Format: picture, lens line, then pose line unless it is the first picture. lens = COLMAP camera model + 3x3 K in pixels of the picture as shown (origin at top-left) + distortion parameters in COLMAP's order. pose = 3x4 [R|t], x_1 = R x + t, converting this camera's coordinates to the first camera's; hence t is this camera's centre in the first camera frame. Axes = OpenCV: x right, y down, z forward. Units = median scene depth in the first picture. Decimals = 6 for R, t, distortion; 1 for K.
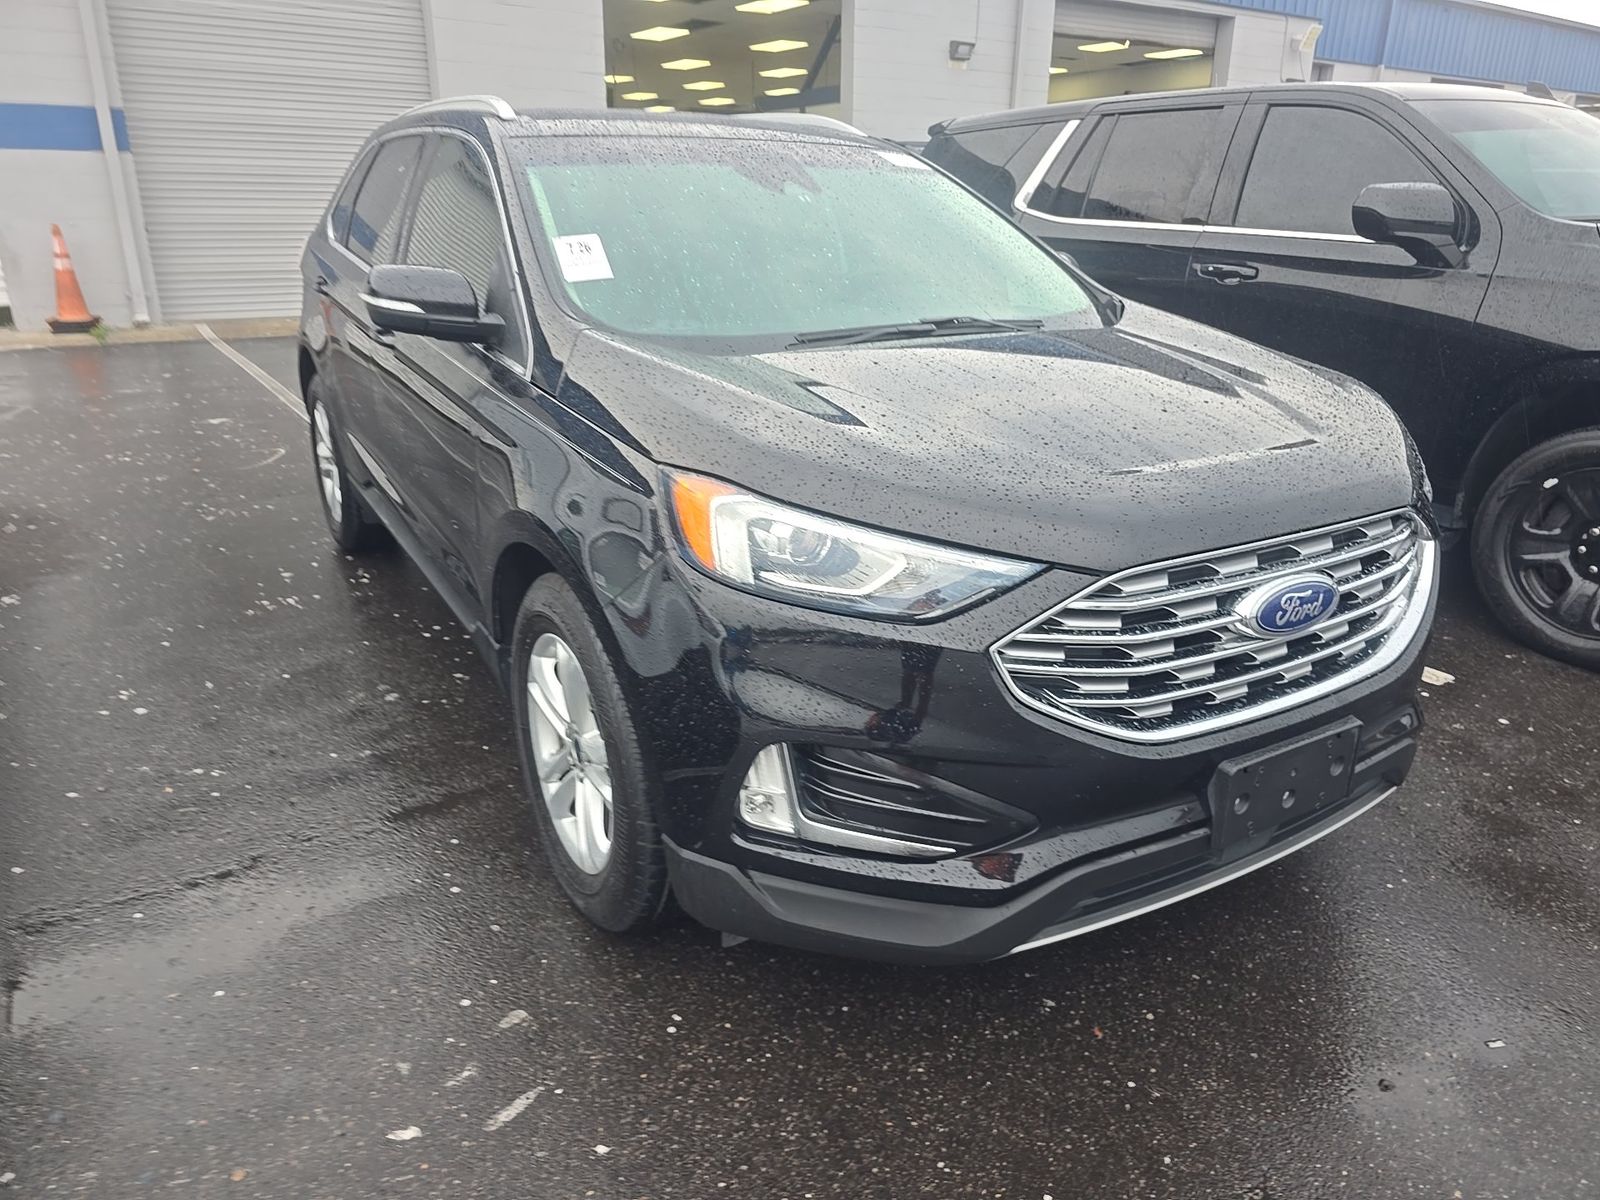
lens RADIAL K [[1058.7, 0, 789.1], [0, 1058.7, 599.4], [0, 0, 1]] dist [0.056002, -0.045046]
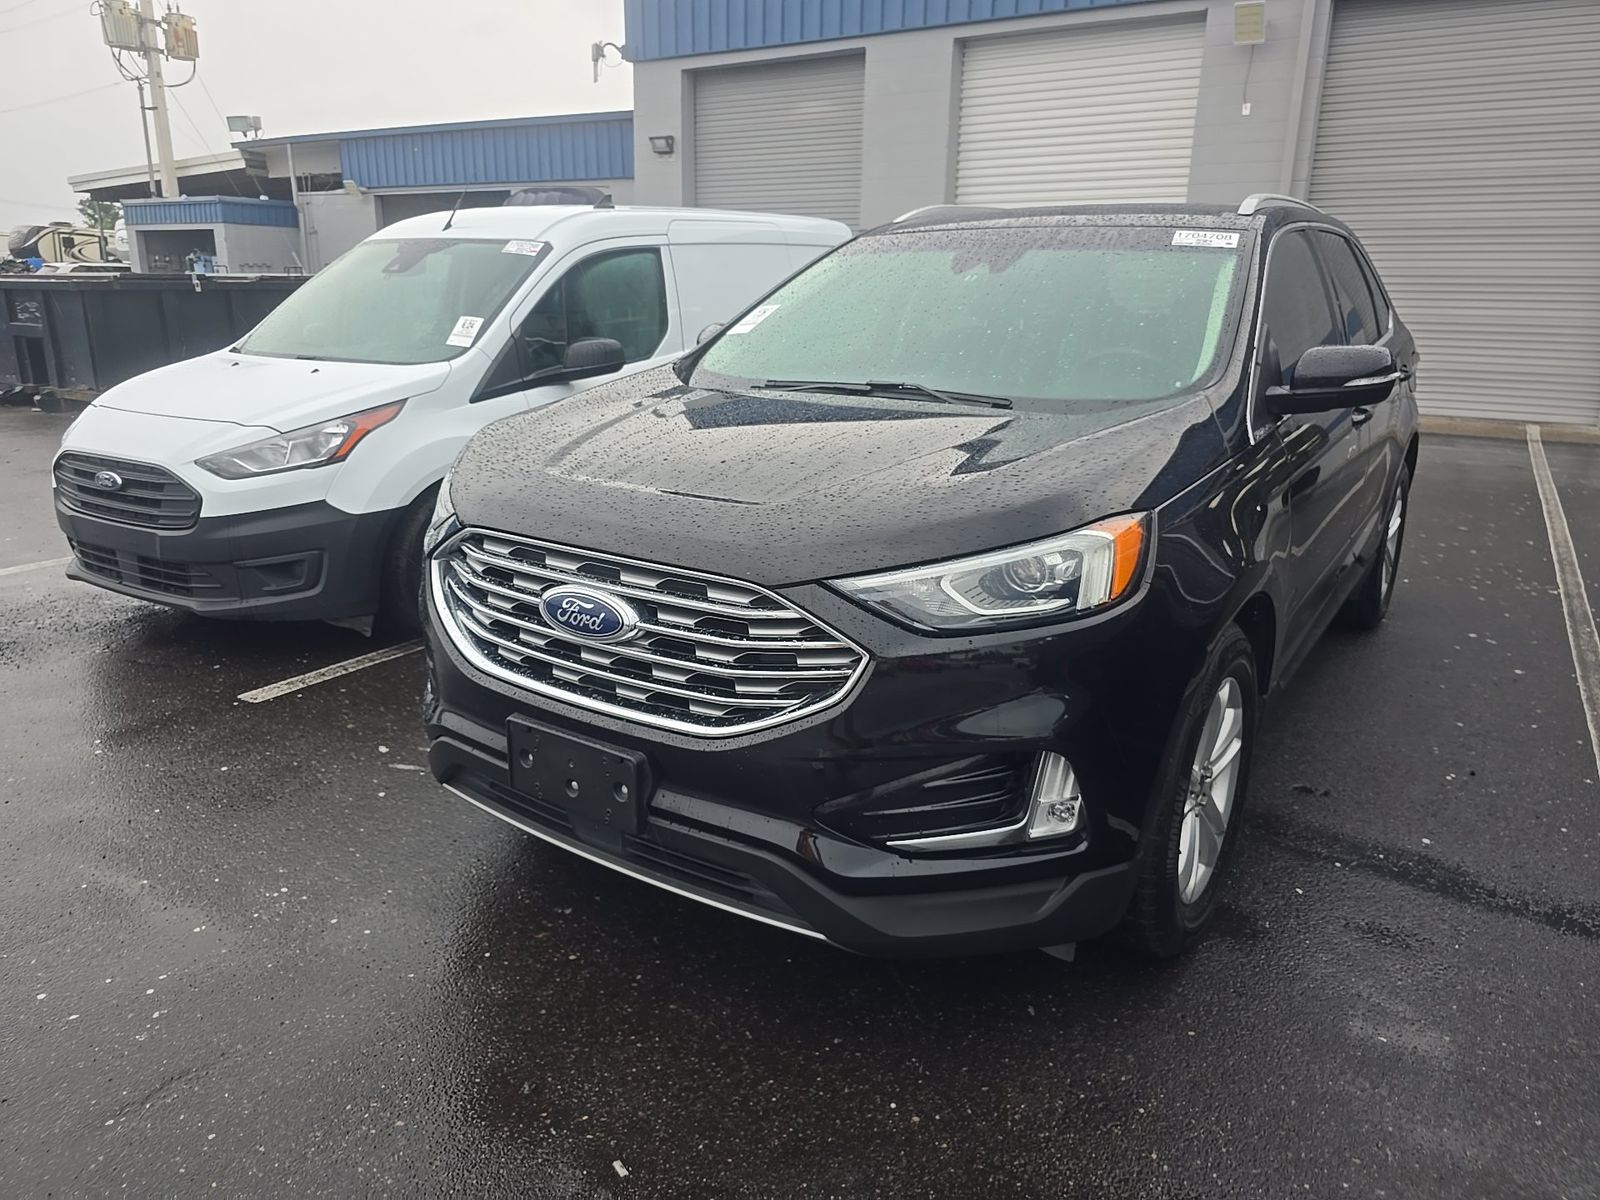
lens RADIAL K [[1076.3, 0, 802.7], [0, 1076.3, 561.4], [0, 0, 1]] dist [-0.003635, -0.000508]
pose [[0.430569, 0.223482, -0.874452, 1.564652], [-0.324212, 0.942490, 0.081233, -0.215541], [0.842317, 0.248531, 0.478263, 0.634282]]
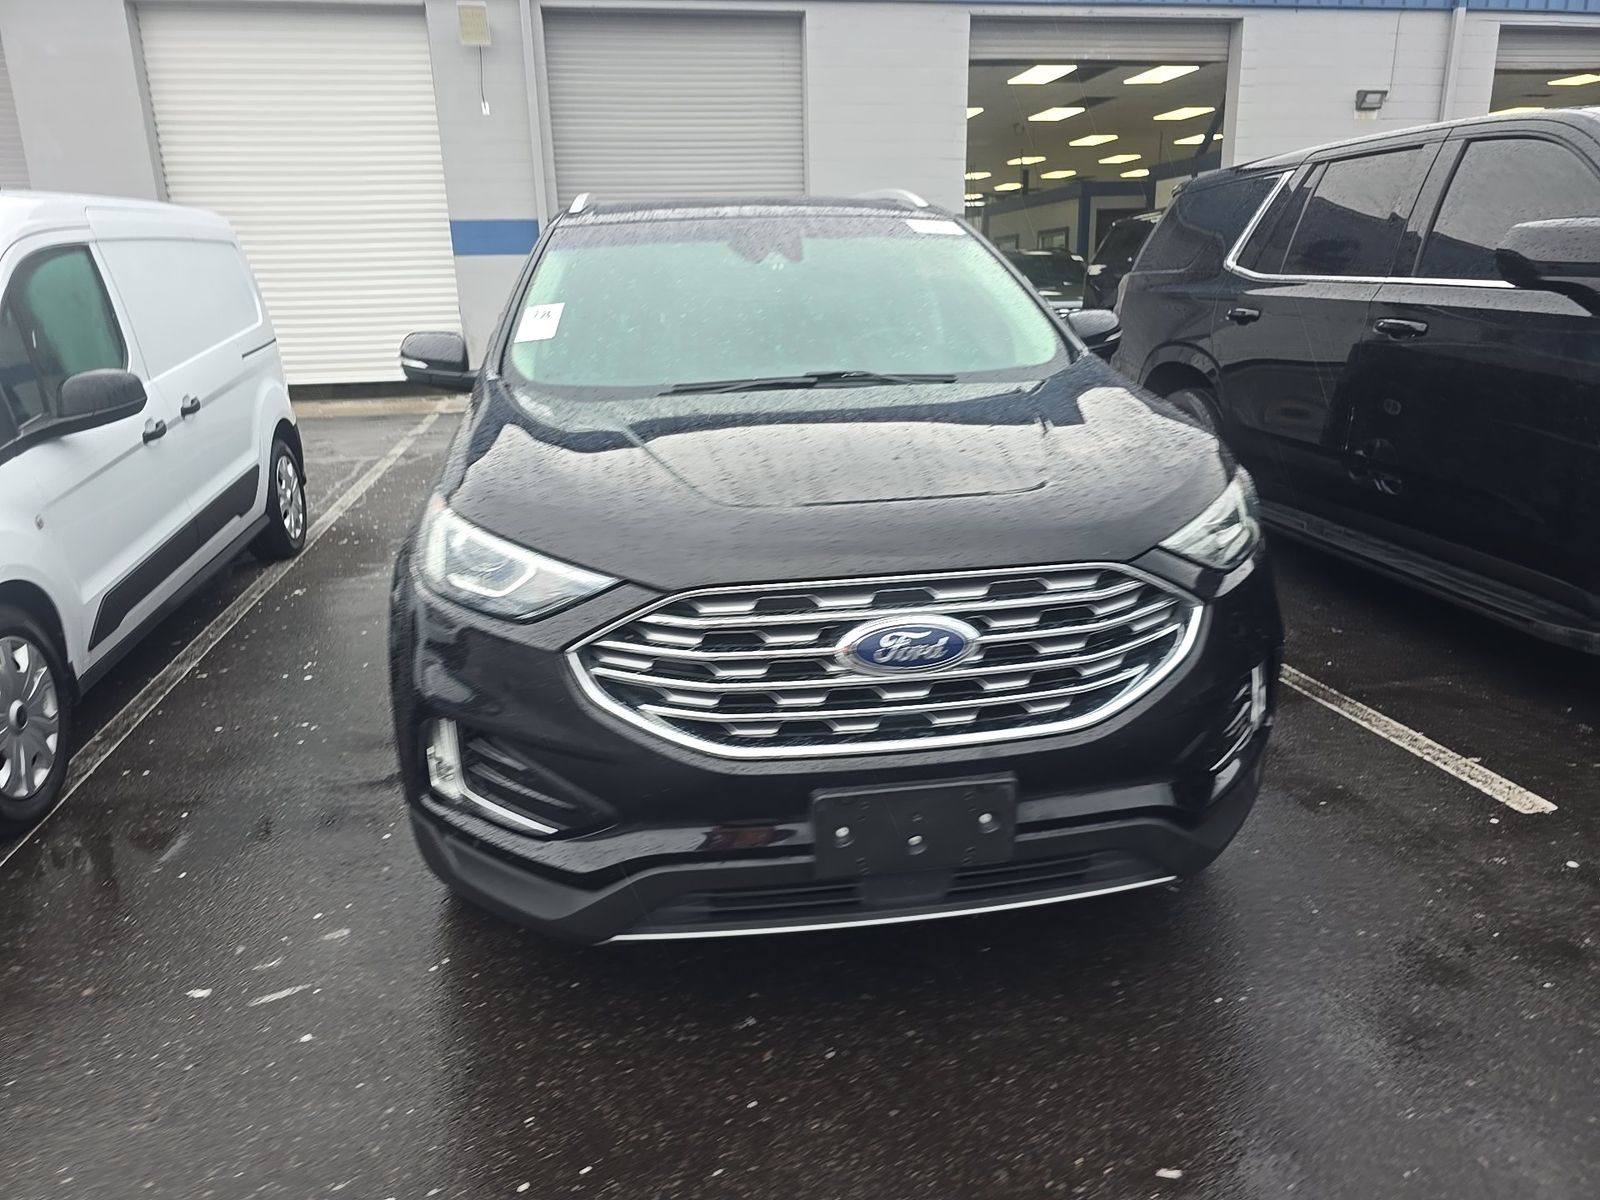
lens RADIAL K [[1058.7, 0, 789.1], [0, 1058.7, 599.4], [0, 0, 1]] dist [0.056002, -0.045046]
pose [[0.924986, 0.076444, -0.372232, 0.735016], [-0.100494, 0.993892, -0.045612, 0.018916], [0.366471, 0.079597, 0.927018, 0.034765]]
